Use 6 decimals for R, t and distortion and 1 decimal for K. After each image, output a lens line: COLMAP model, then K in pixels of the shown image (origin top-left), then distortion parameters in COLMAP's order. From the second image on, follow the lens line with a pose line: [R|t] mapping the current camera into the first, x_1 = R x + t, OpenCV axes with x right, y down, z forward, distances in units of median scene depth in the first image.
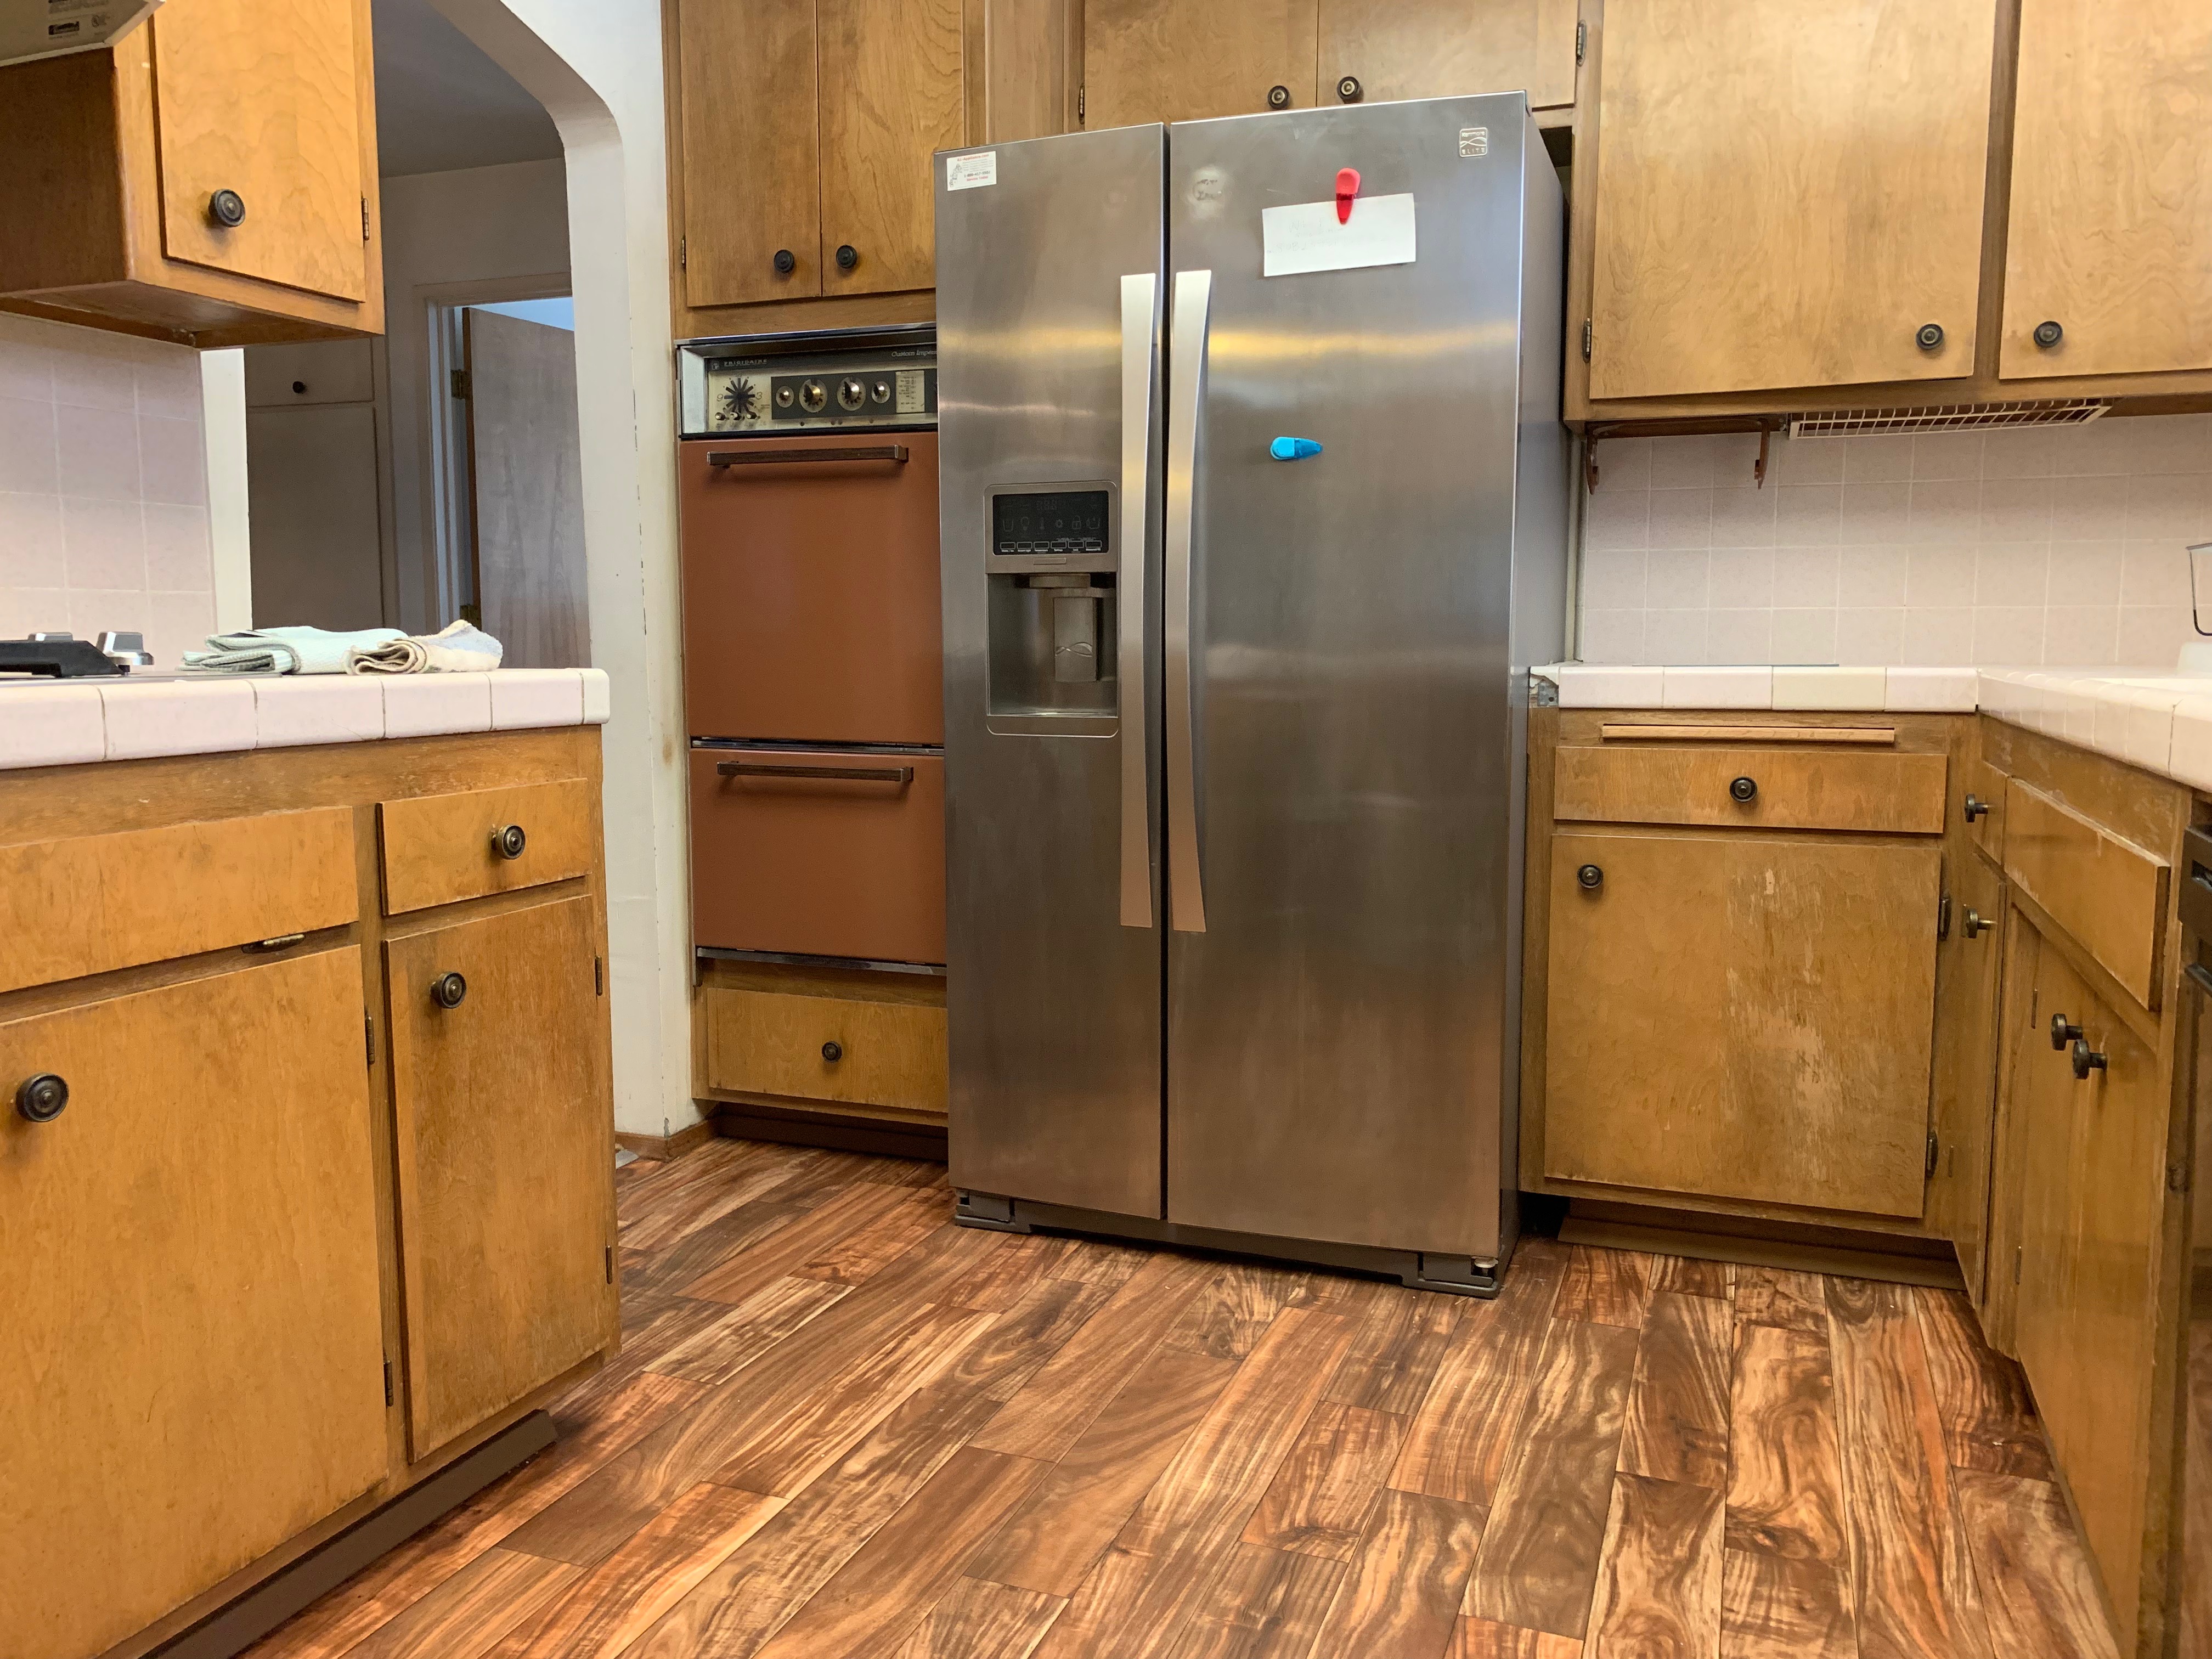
lens RADIAL K [[1707.0, 0, 1125.7], [0, 1707.0, 835.7], [0, 0, 1]] dist [0.027809, -0.006175]
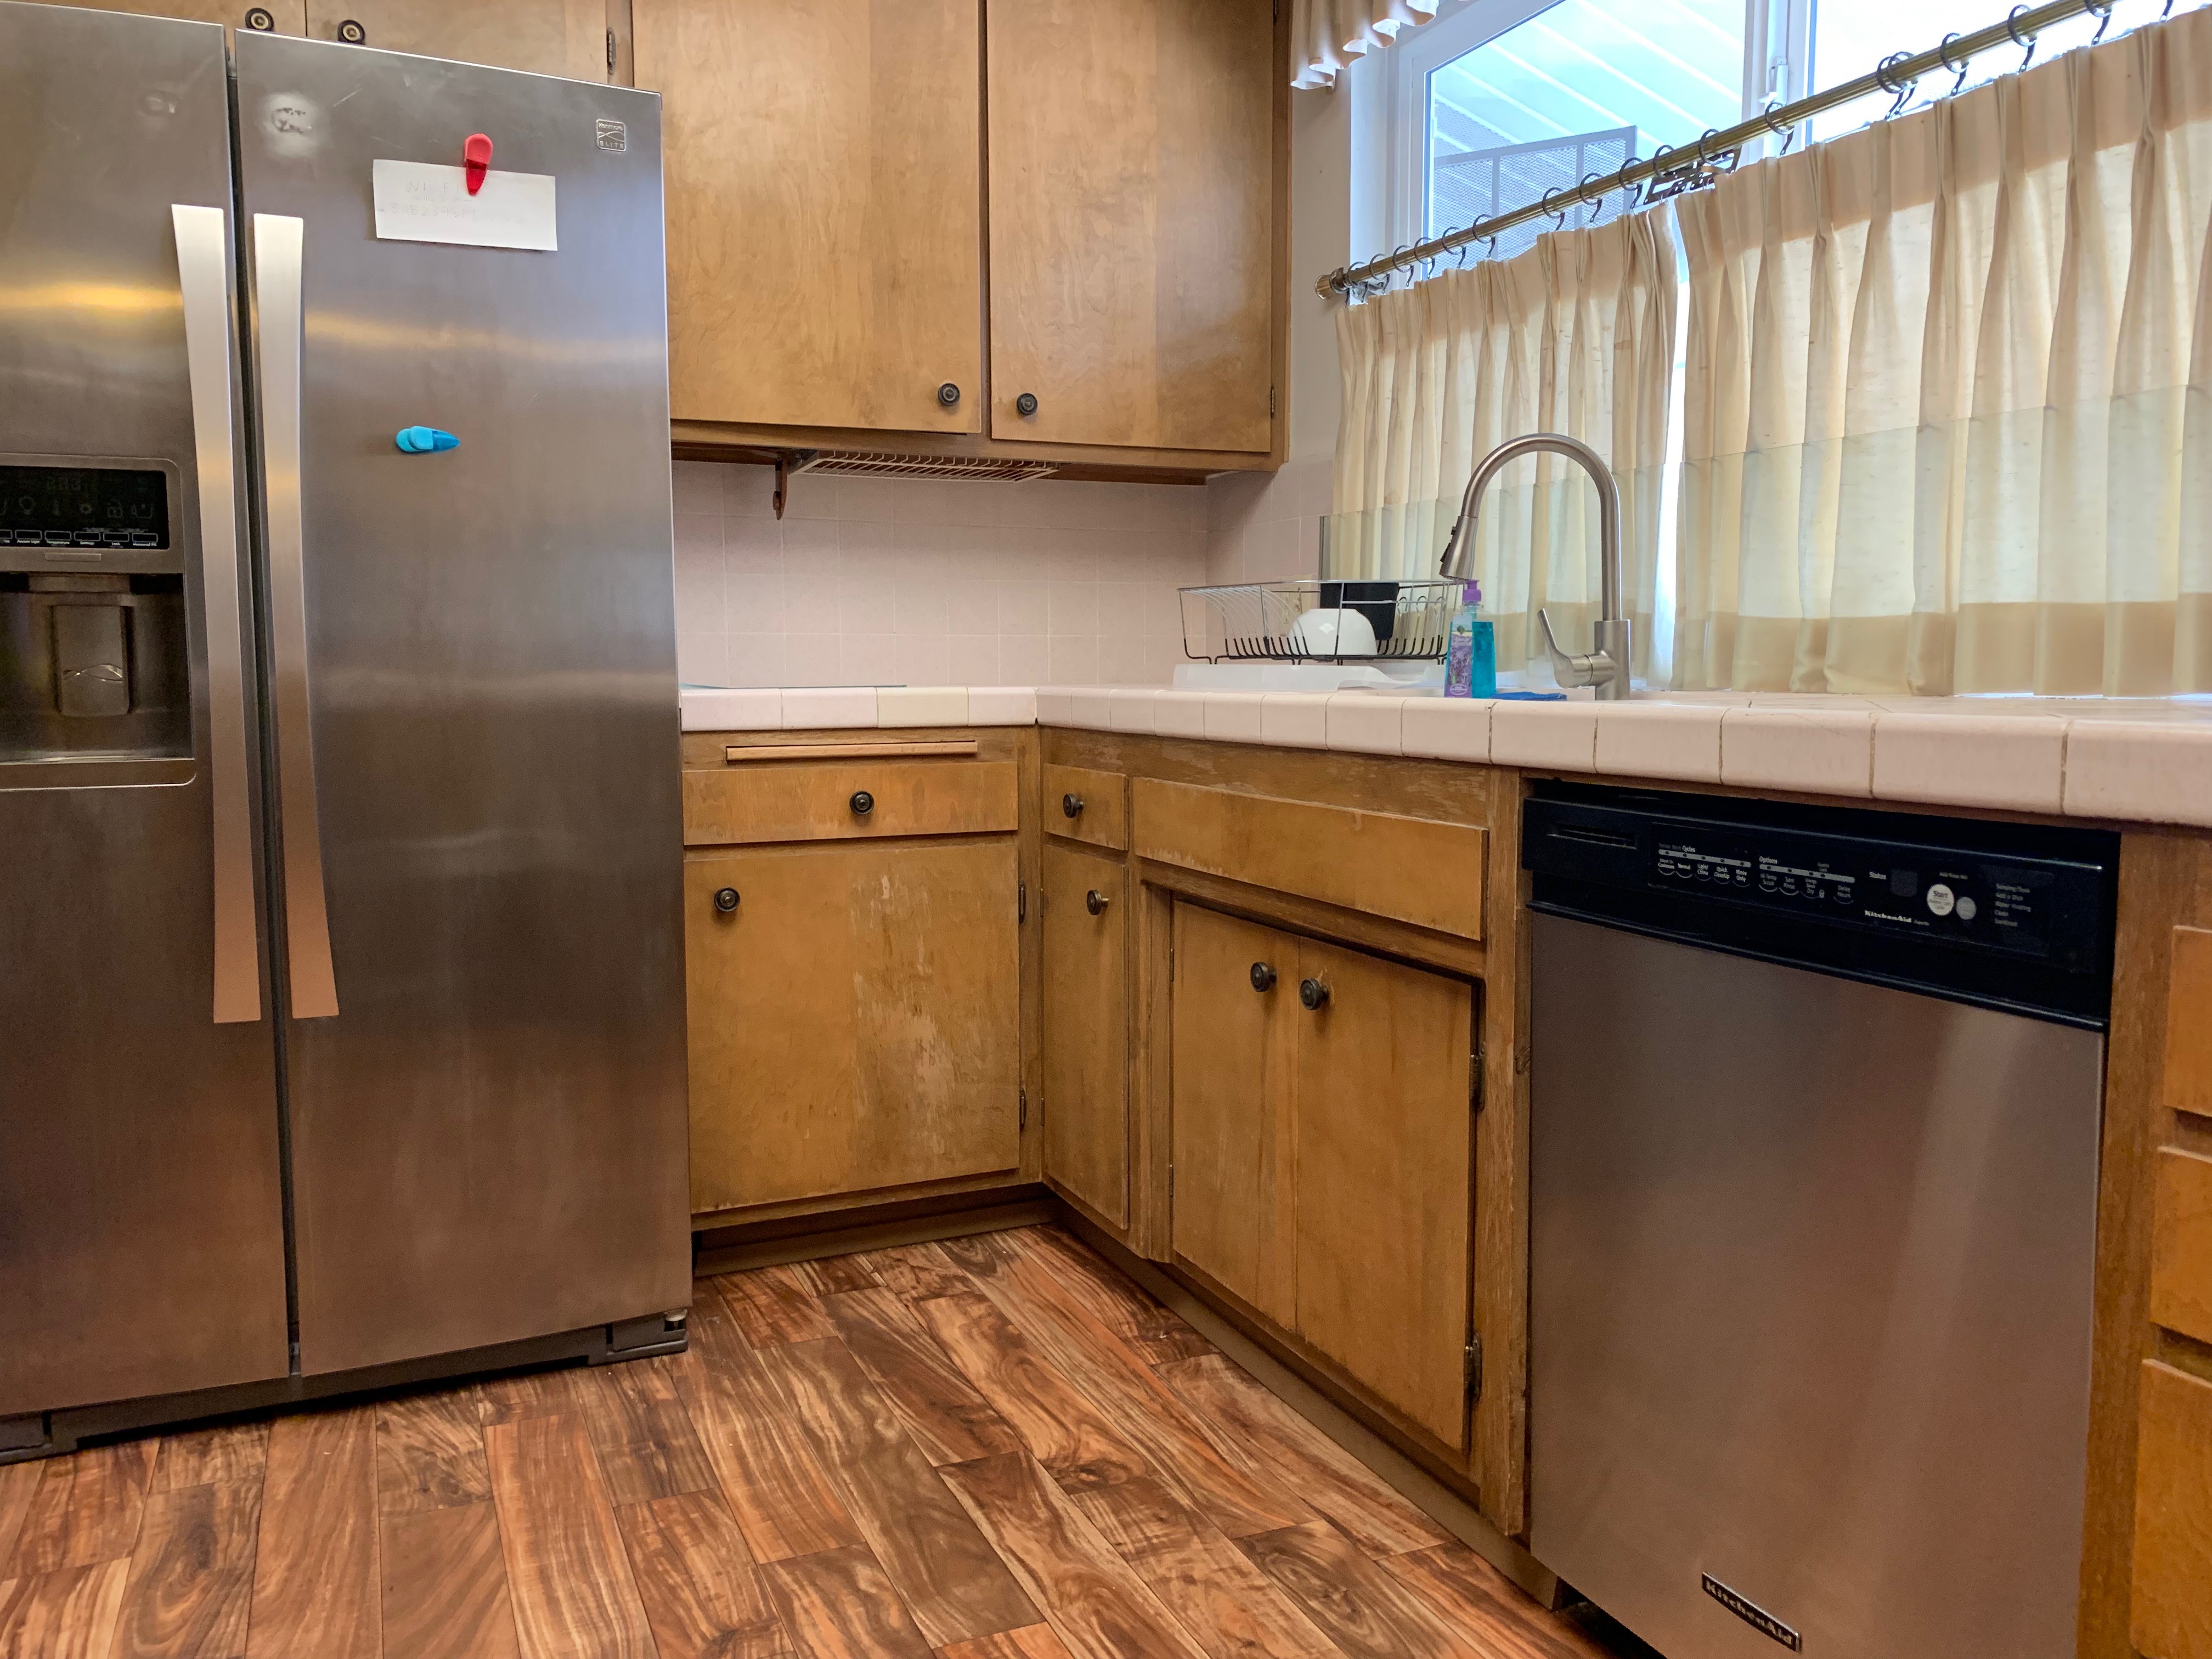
lens RADIAL K [[1700.7, 0, 1106.0], [0, 1700.7, 829.5], [0, 0, 1]] dist [0.021454, -0.003882]
pose [[0.715857, -0.072385, 0.694485, -0.267844], [0.084186, 0.996304, 0.017067, -0.016190], [-0.693154, 0.046248, 0.719305, 0.144316]]
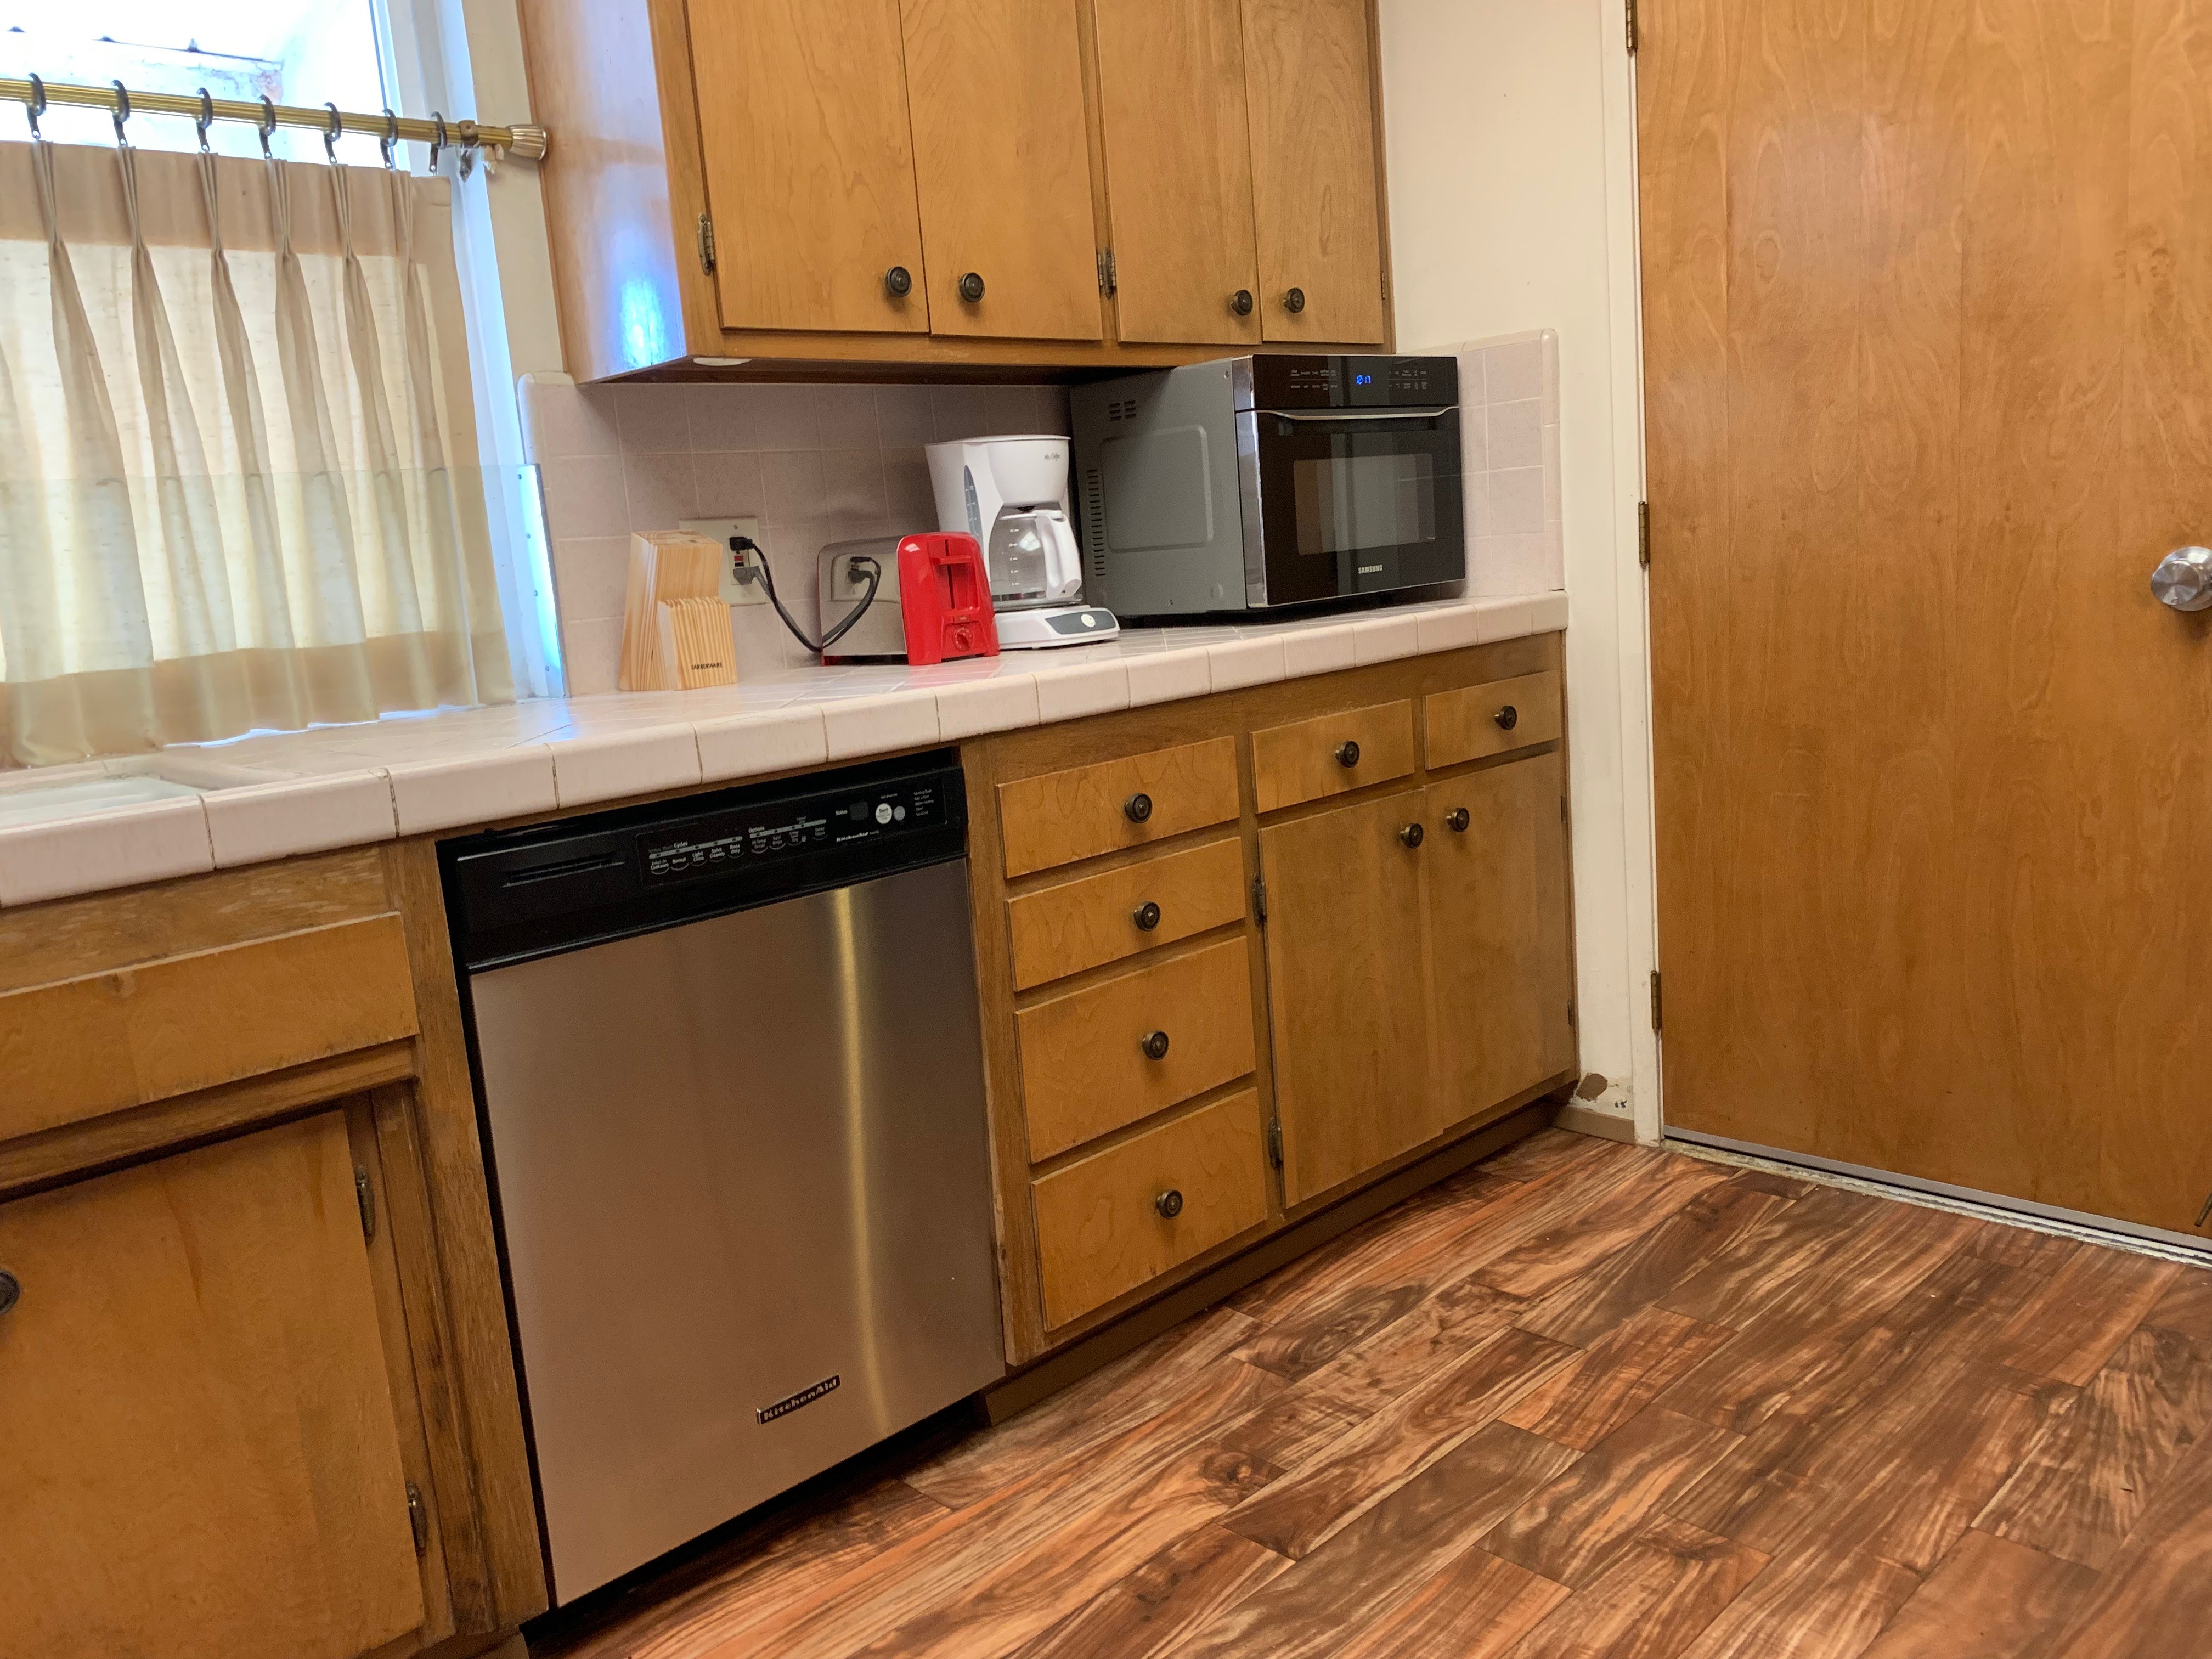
lens RADIAL K [[1634.3, 0, 1098.3], [0, 1634.3, 817.4], [0, 0, 1]] dist [0.045238, -0.004247]
pose [[-0.888486, -0.001354, 0.458901, 0.149006], [0.137505, 0.953263, 0.269039, -0.272189], [-0.437818, 0.302138, -0.846775, 1.841875]]
